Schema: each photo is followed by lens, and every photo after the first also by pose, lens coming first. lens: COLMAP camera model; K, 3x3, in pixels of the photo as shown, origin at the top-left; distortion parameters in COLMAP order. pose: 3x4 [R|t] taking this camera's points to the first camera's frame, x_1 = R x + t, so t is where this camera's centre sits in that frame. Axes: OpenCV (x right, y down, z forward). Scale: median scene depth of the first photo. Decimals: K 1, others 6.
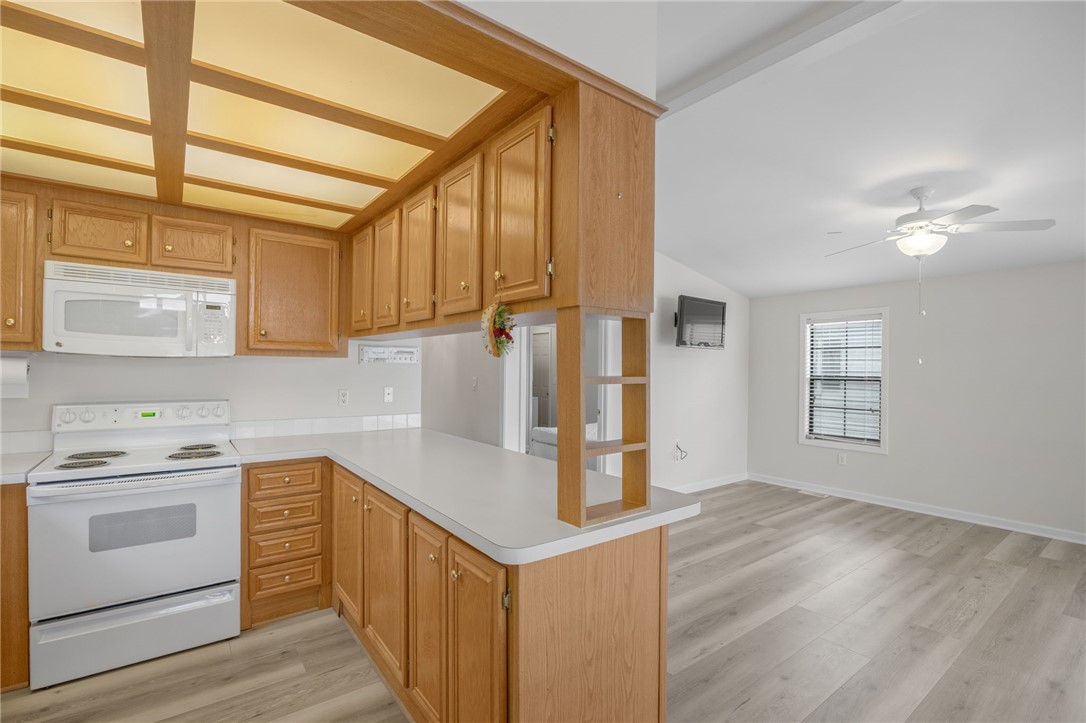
lens RADIAL K [[494.4, 0, 541.4], [0, 494.4, 370.2], [0, 0, 1]] dist [-0.014310, 0.000412]
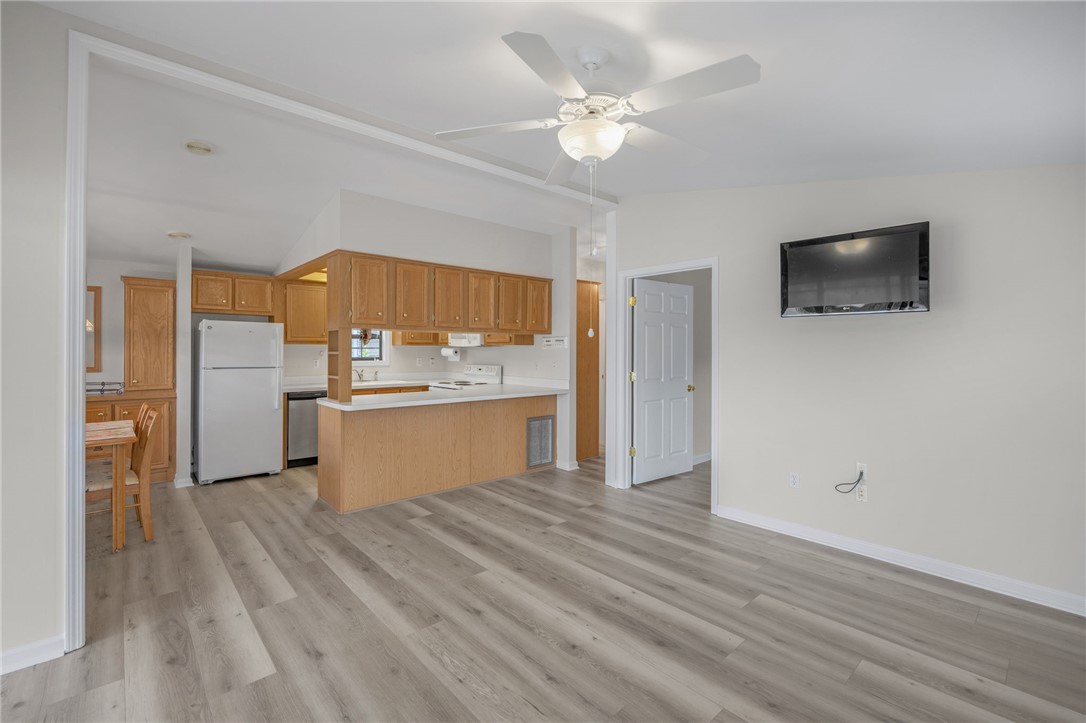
lens RADIAL K [[473.6, 0, 536.2], [0, 473.6, 348.9], [0, 0, 1]] dist [-0.003788, 0.000131]
pose [[0.080303, -0.011824, -0.996700, 1.659260], [-0.005613, 0.999908, -0.012314, 0.012897], [0.996755, 0.006583, 0.080230, 1.087424]]
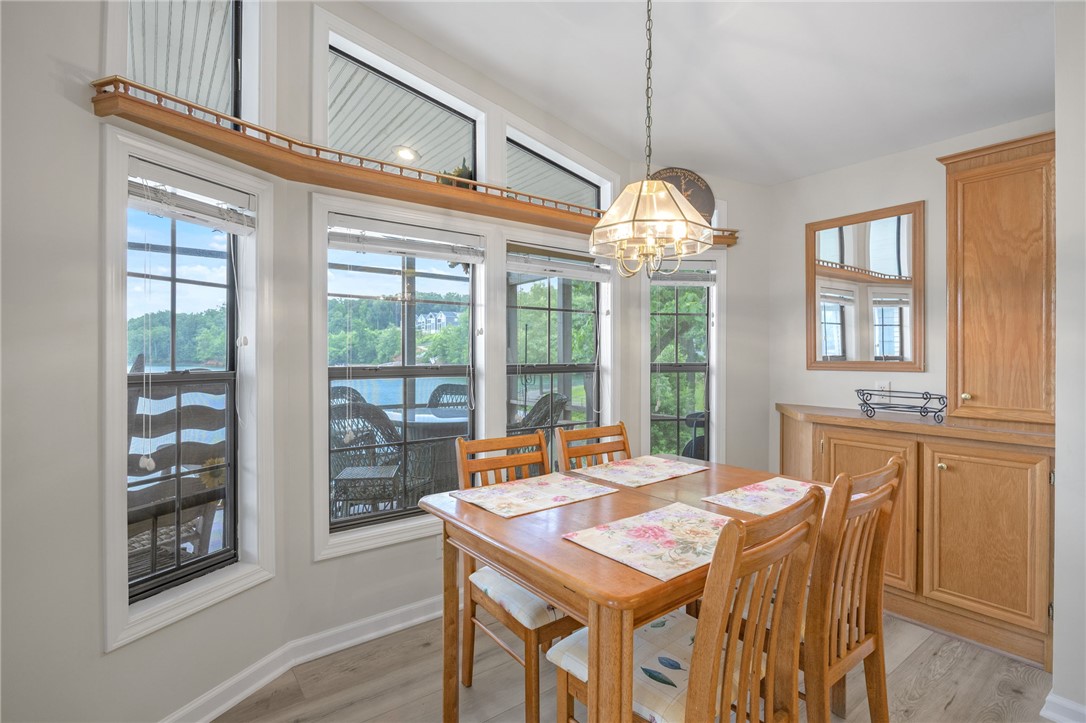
lens RADIAL K [[517.3, 0, 575.8], [0, 517.3, 355.1], [0, 0, 1]] dist [-0.012984, 0.000075]
pose [[-0.999078, -0.013253, -0.040824, 0.432185], [-0.013515, 0.999890, 0.006162, 0.058862], [0.040738, 0.006708, -0.999147, 0.523530]]
